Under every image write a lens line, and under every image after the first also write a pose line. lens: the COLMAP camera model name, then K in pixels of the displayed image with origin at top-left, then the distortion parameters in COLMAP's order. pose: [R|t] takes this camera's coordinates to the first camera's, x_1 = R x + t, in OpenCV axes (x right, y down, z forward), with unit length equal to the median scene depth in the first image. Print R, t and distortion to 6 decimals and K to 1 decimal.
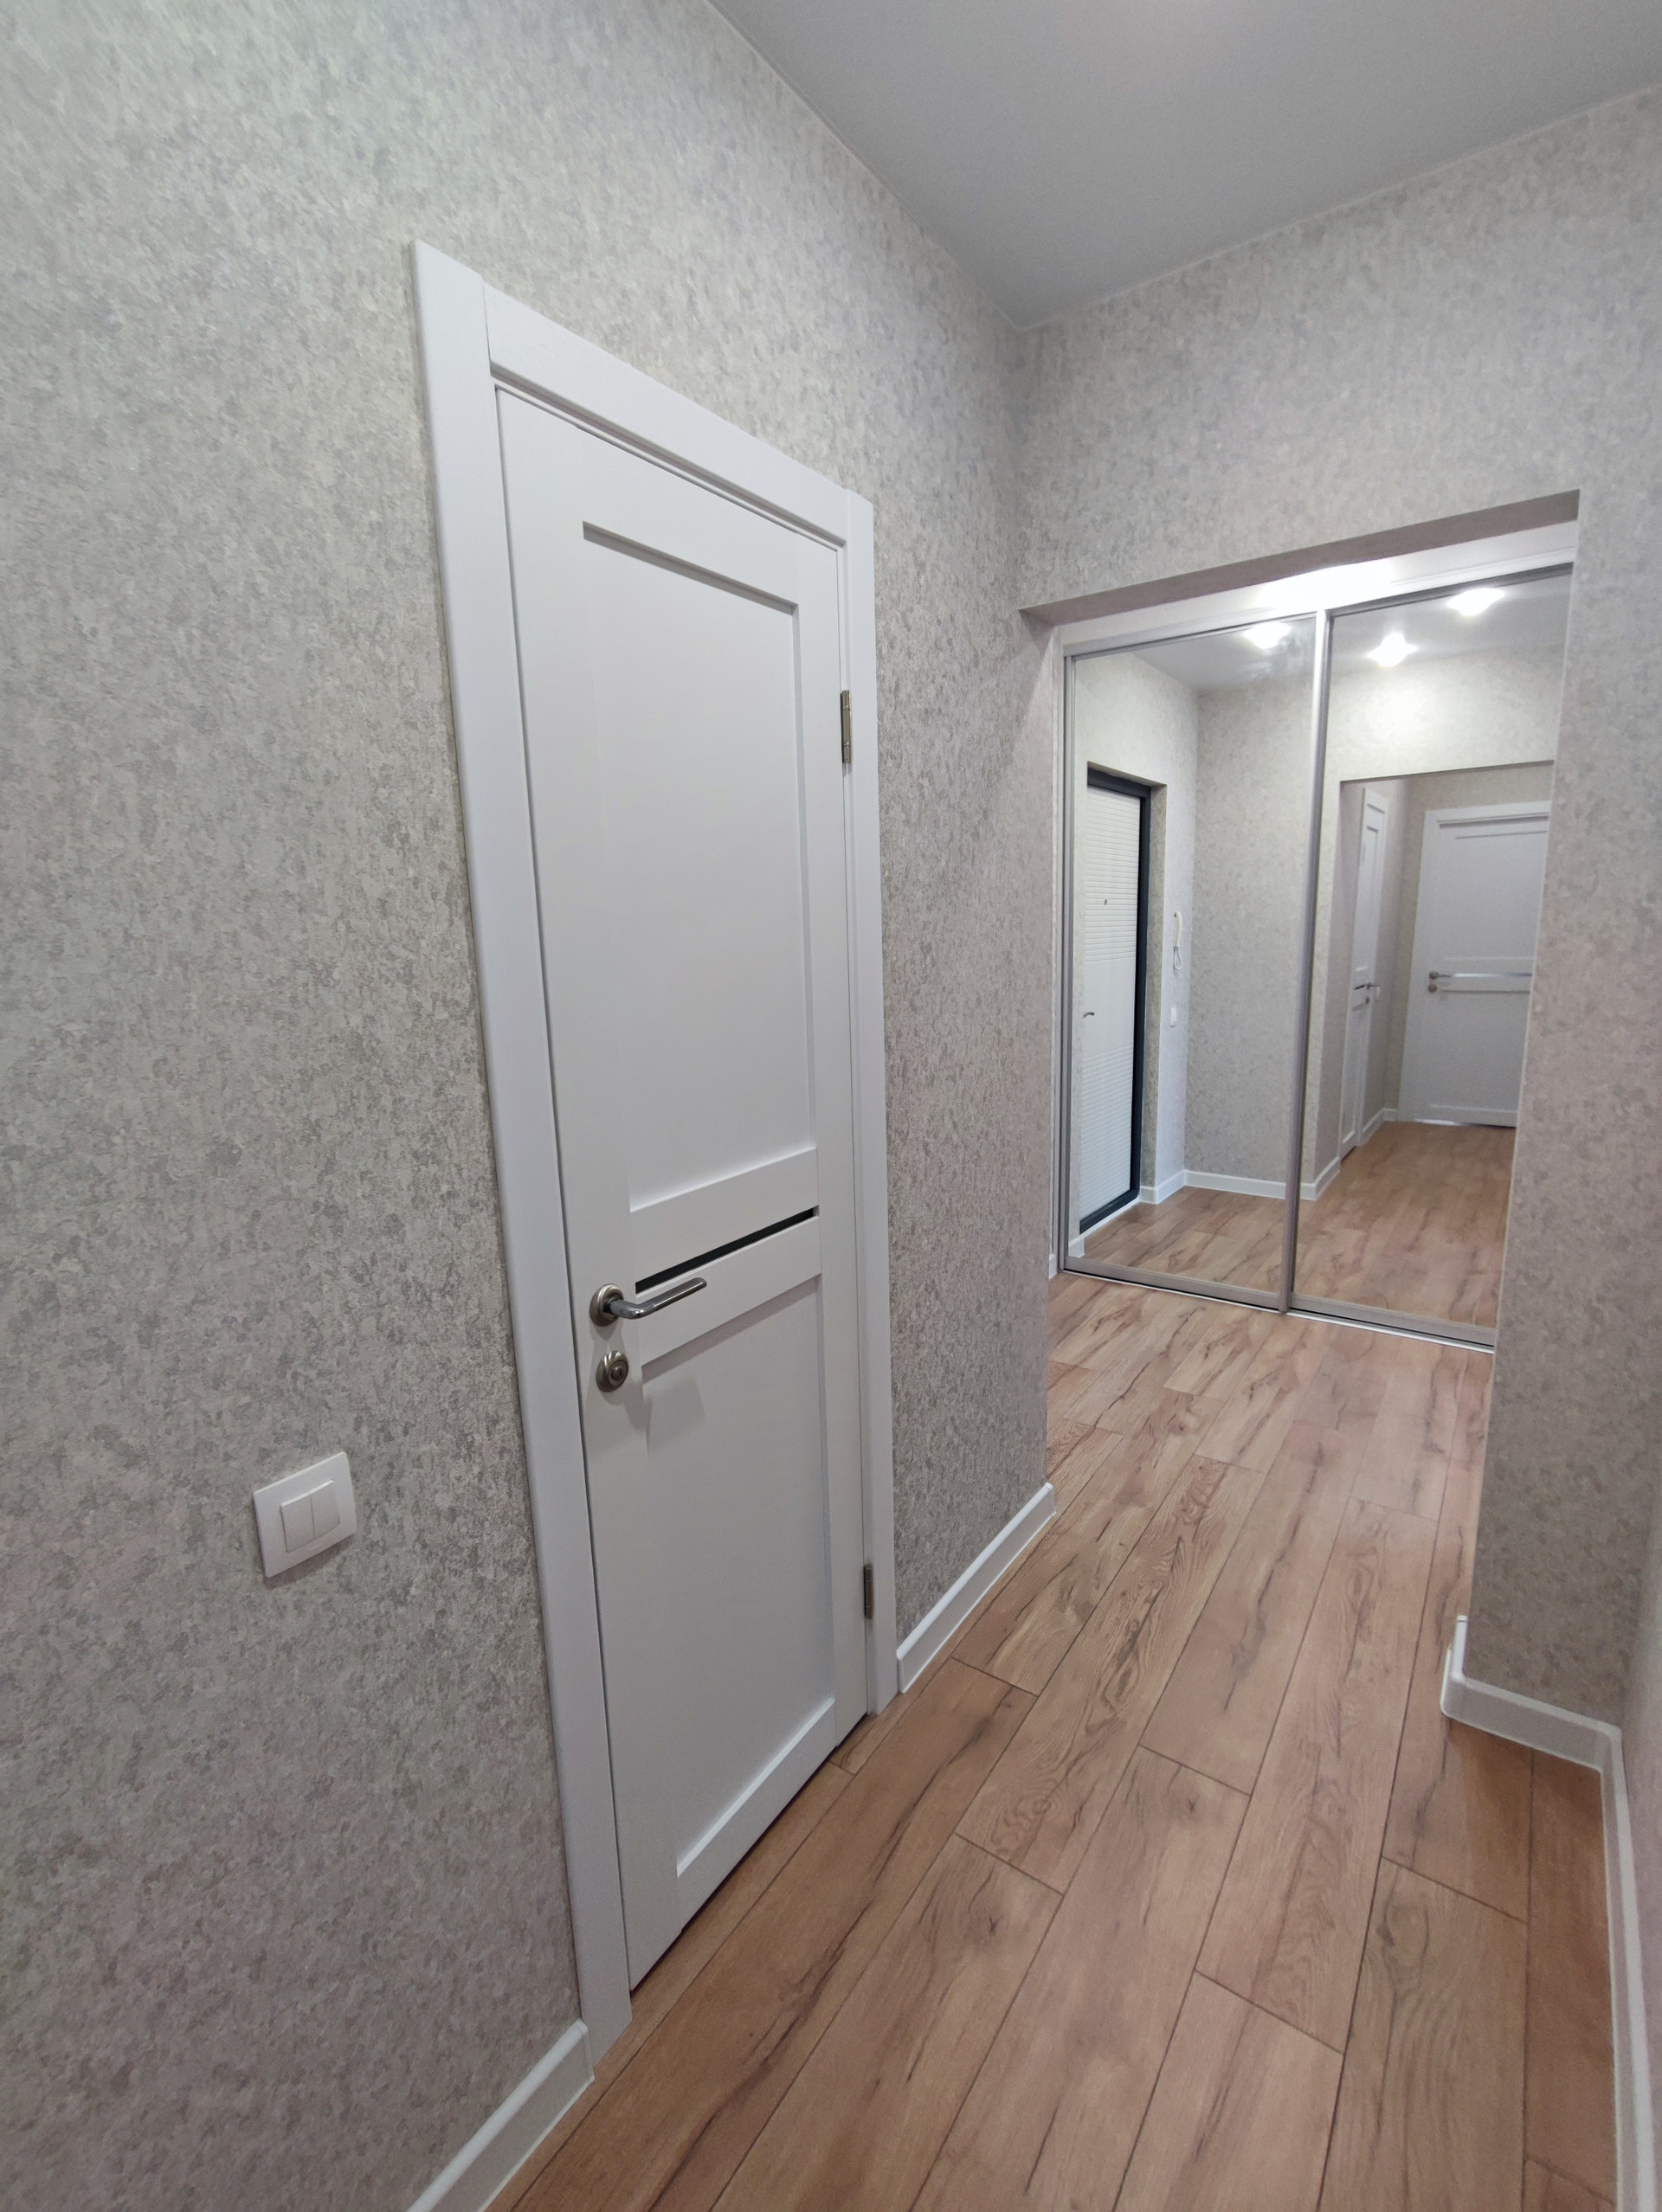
lens RADIAL K [[1003.9, 0, 867.0], [0, 1003.9, 1104.1], [0, 0, 1]] dist [-0.001471, 0.006244]
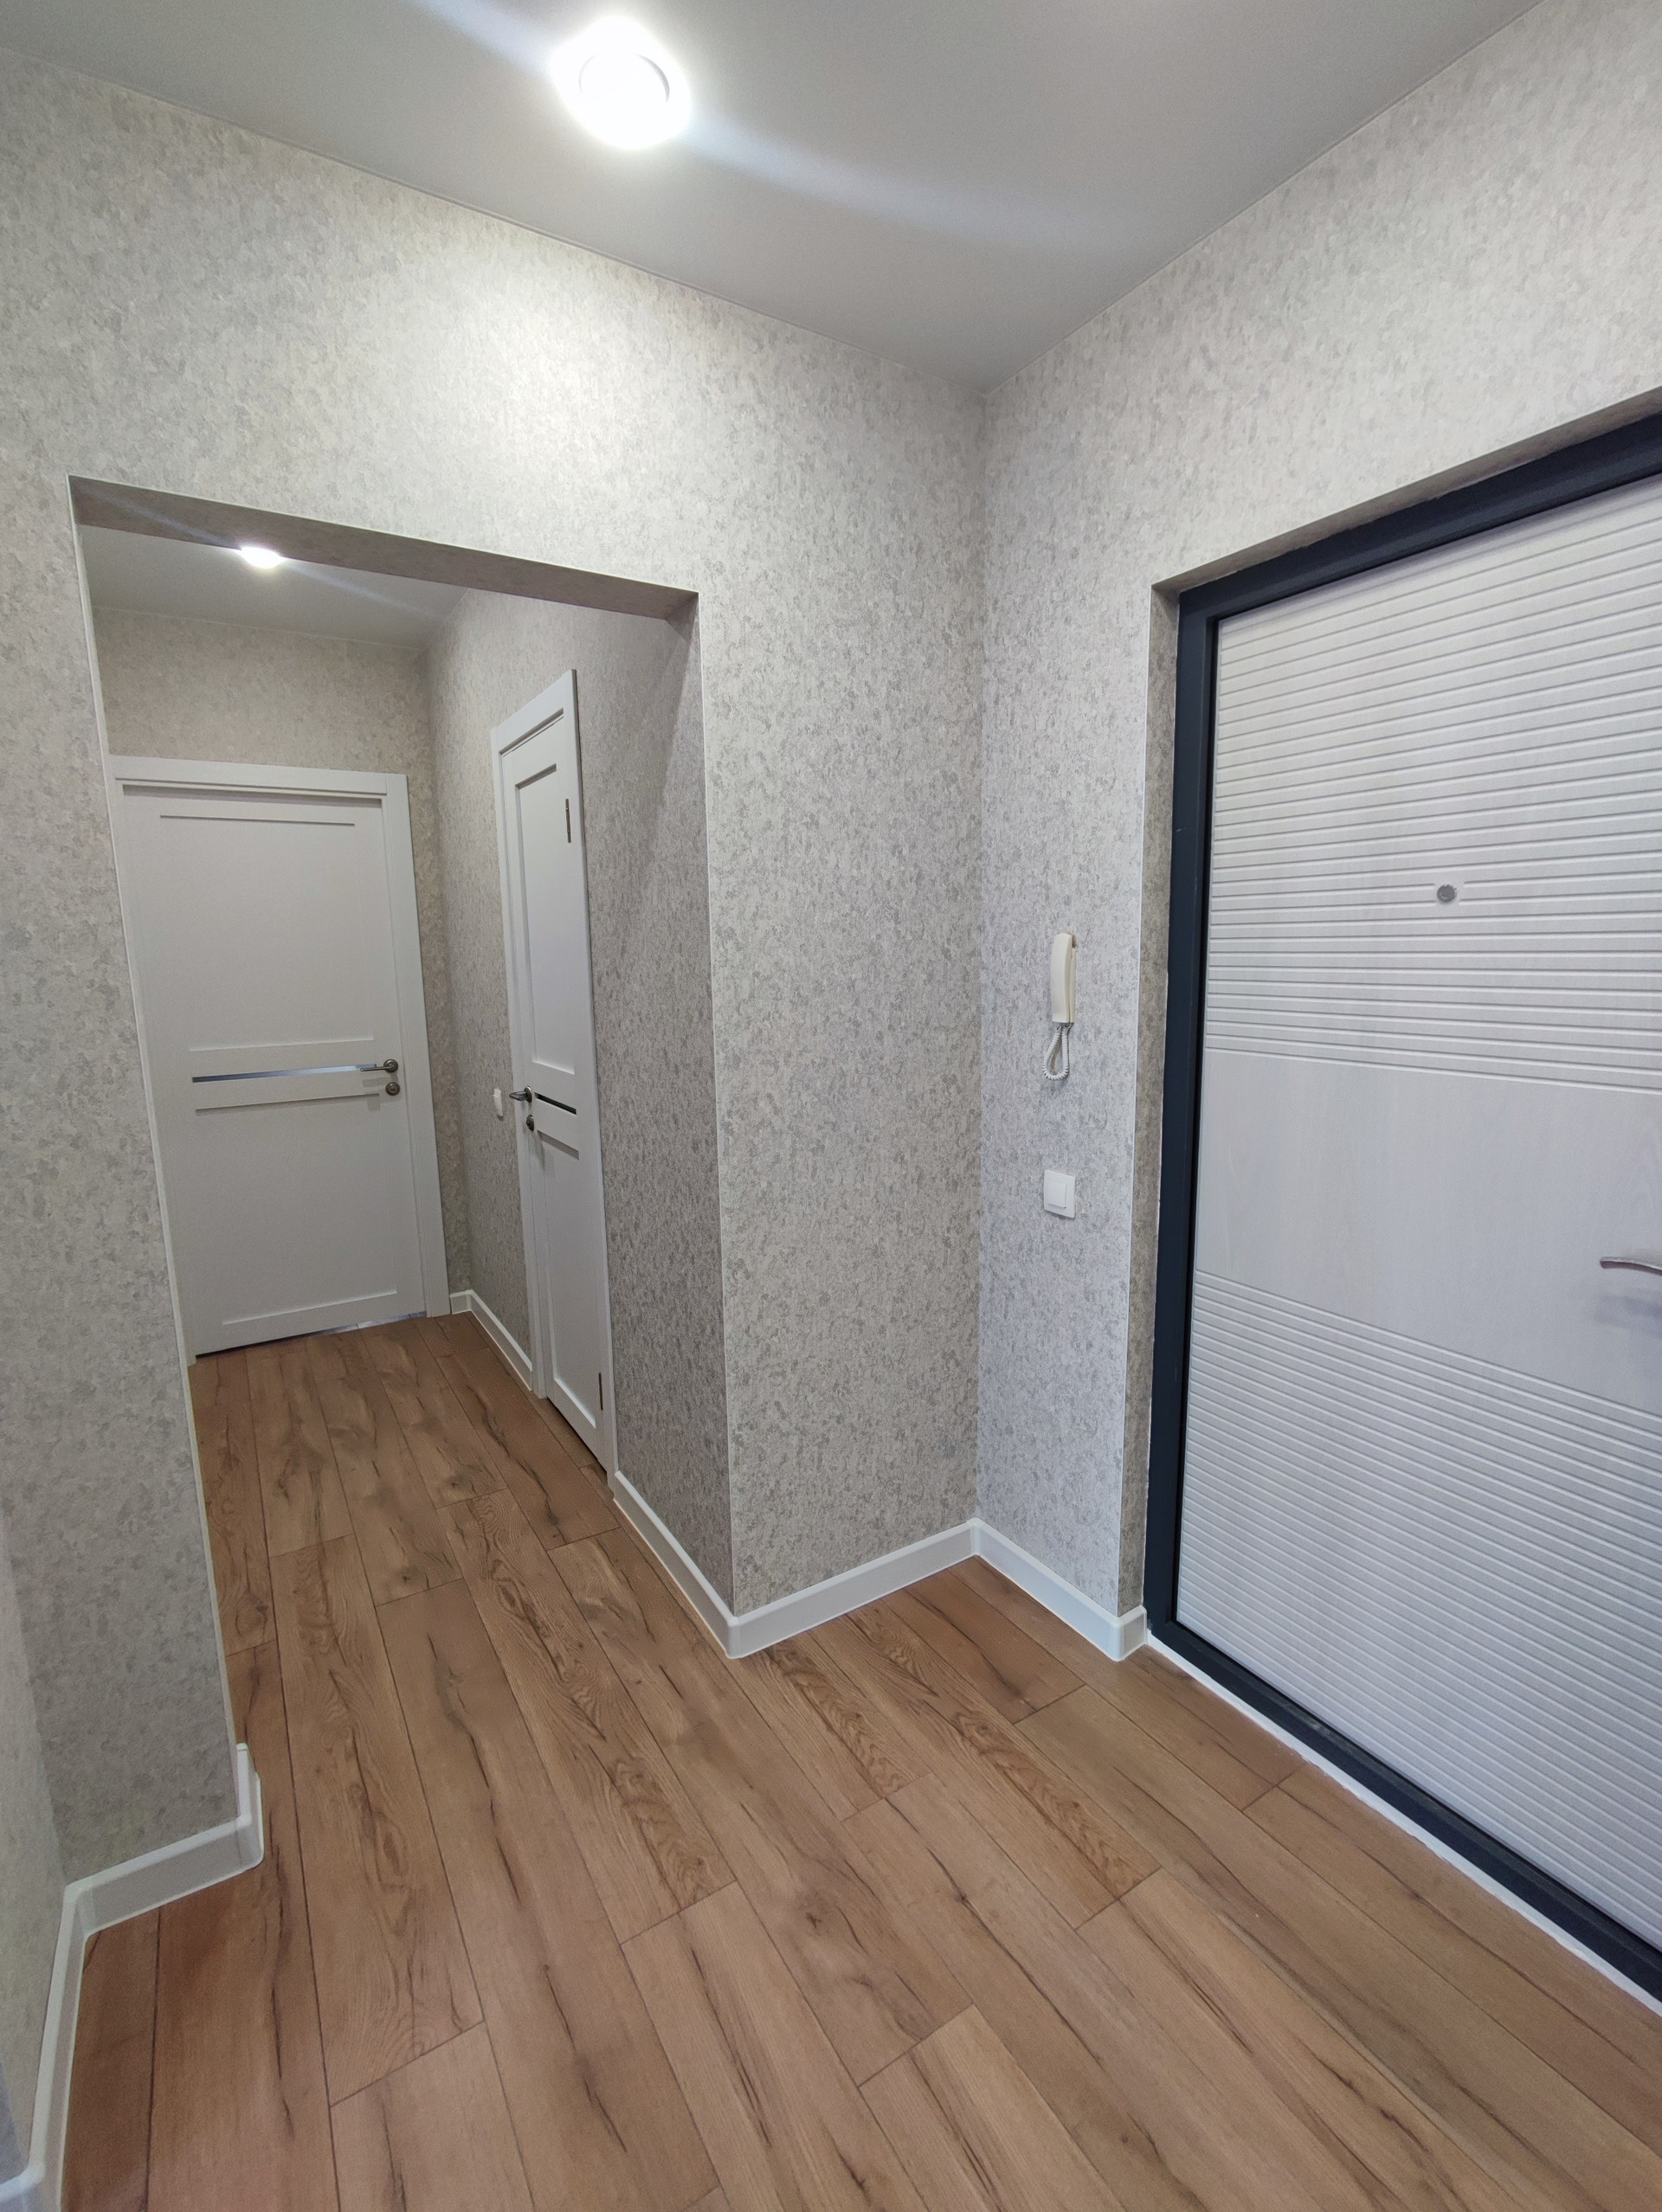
lens RADIAL K [[992.9, 0, 831.0], [0, 992.9, 1106.0], [0, 0, 1]] dist [-0.001805, 0.001056]
pose [[-0.410796, 0.177607, -0.894261, 0.624382], [-0.138749, 0.957240, 0.253852, -0.199054], [0.901108, 0.228359, -0.368587, 0.980606]]
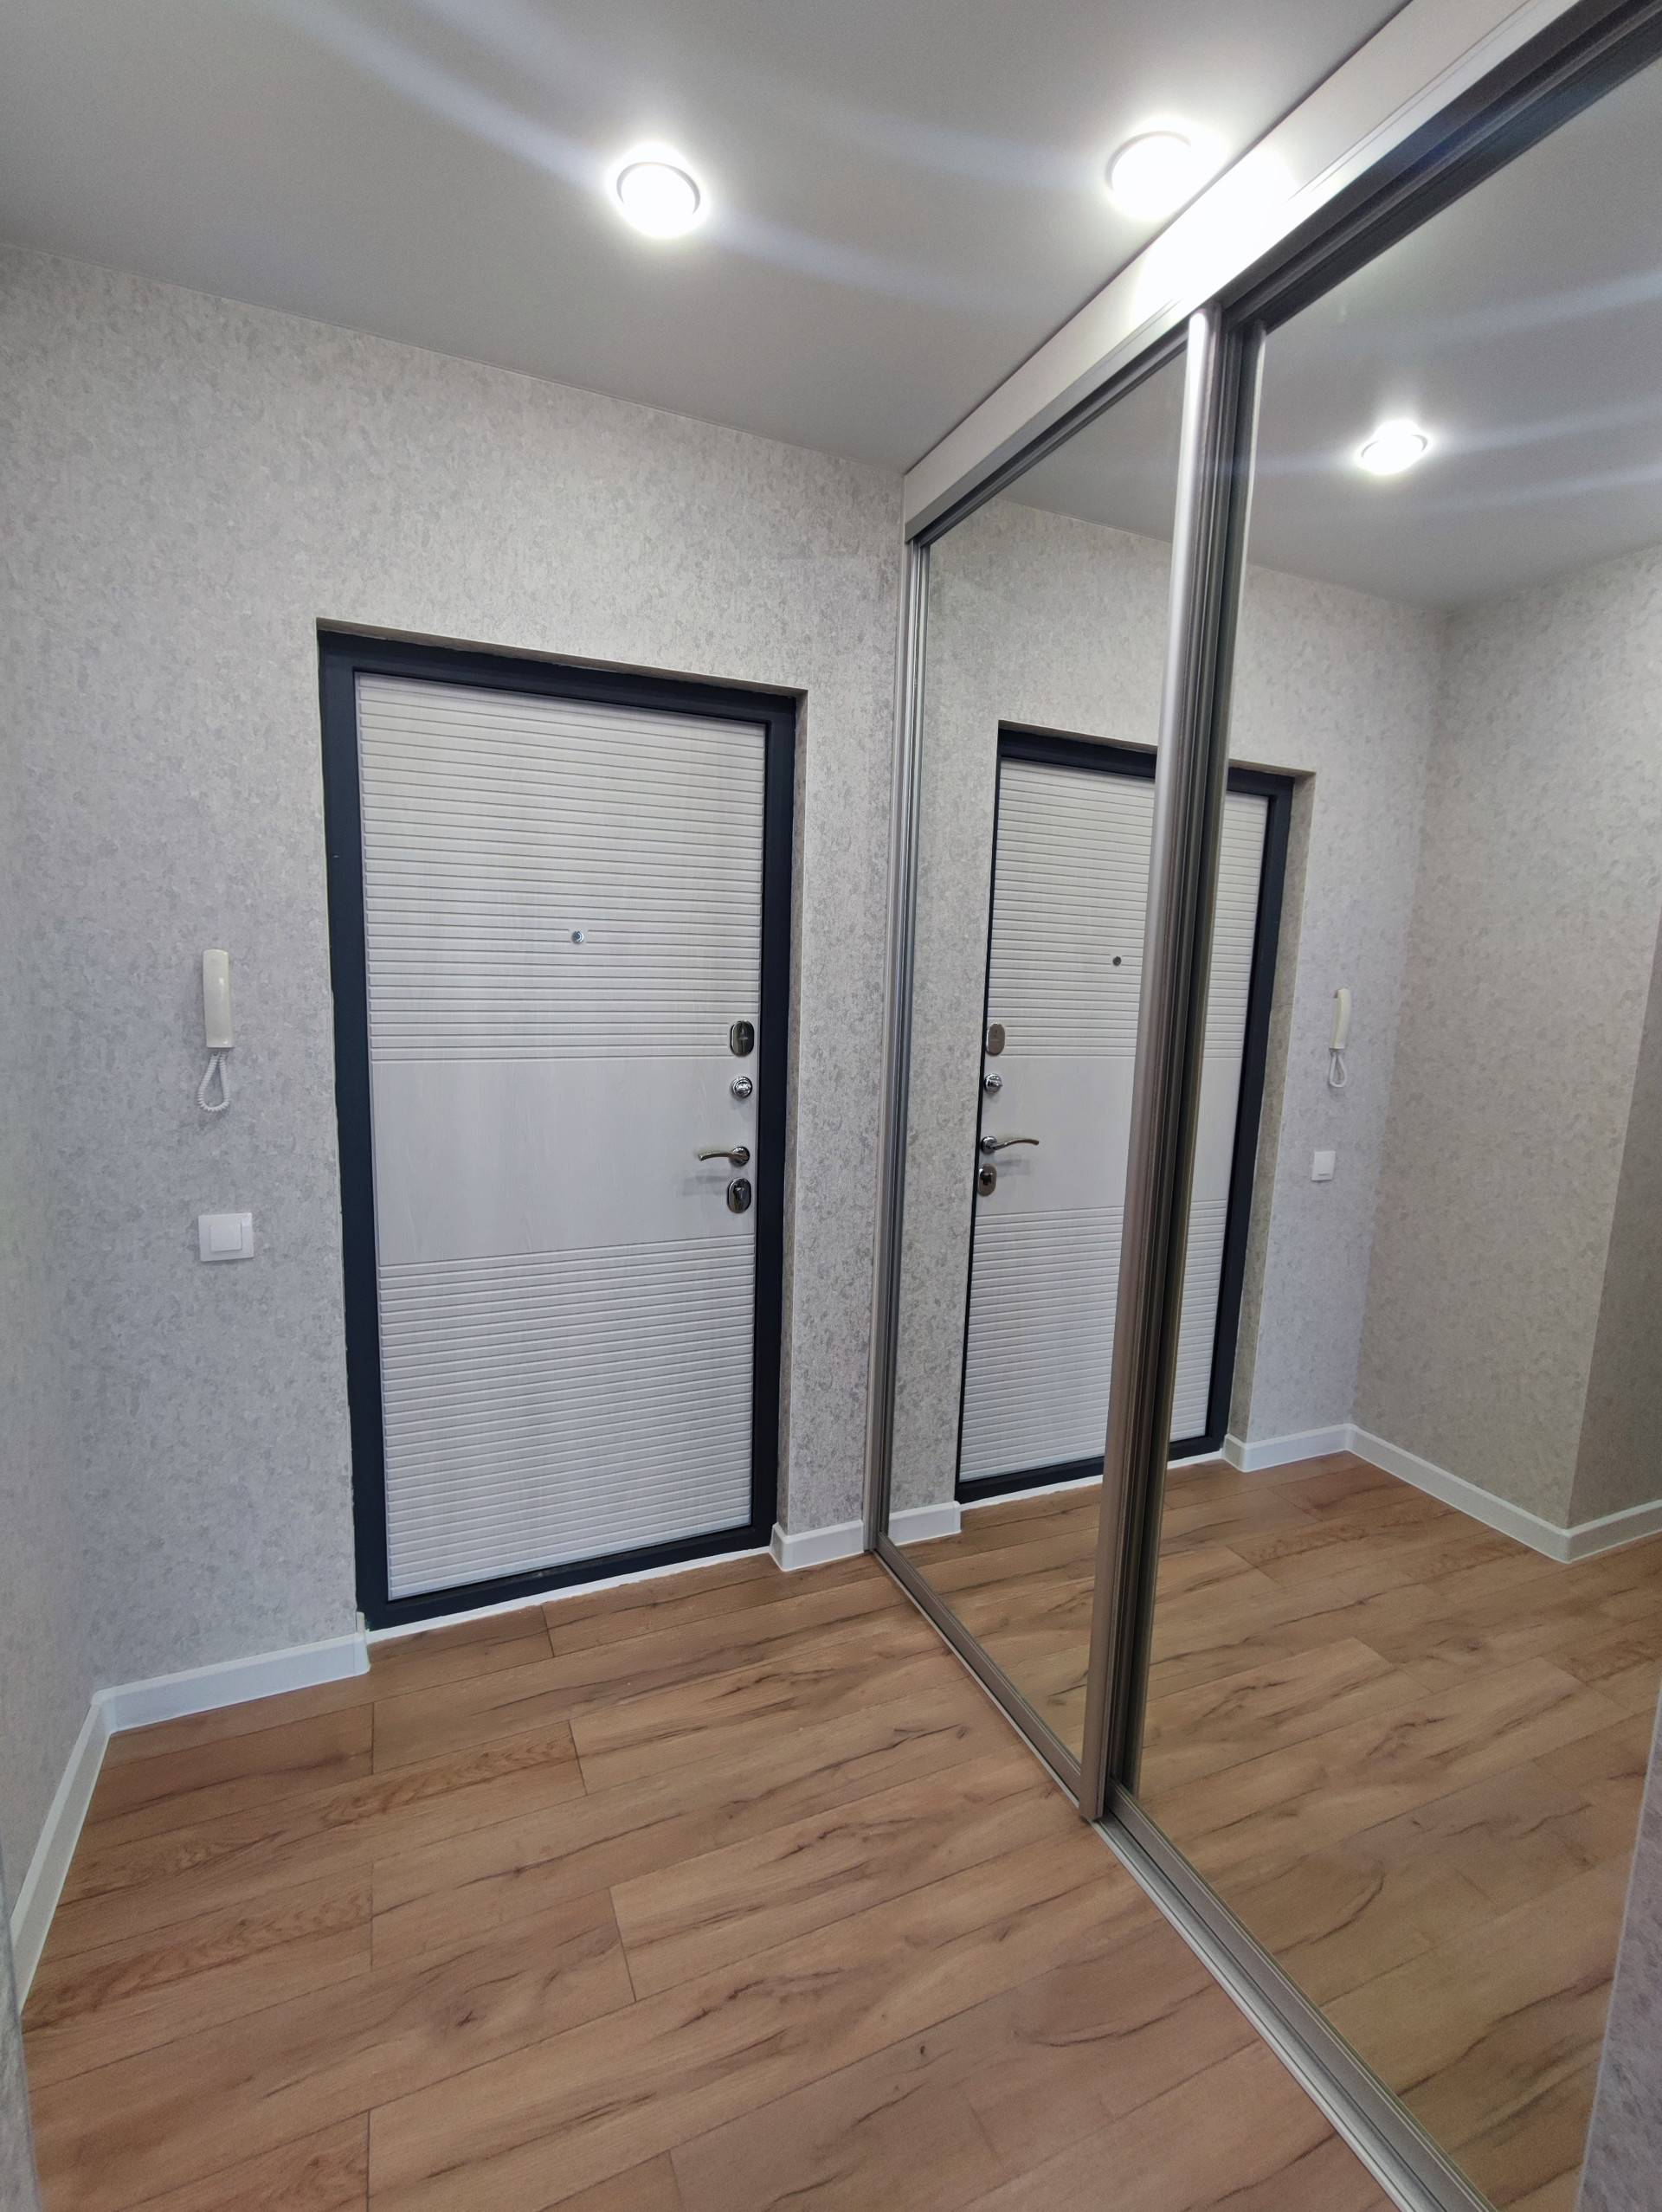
lens RADIAL K [[992.9, 0, 831.0], [0, 992.9, 1106.0], [0, 0, 1]] dist [-0.001805, 0.001056]
pose [[0.843483, 0.122769, -0.522938, 0.588480], [-0.145375, 0.989374, -0.002212, -0.127438], [0.517109, 0.077888, 0.852368, 0.572594]]
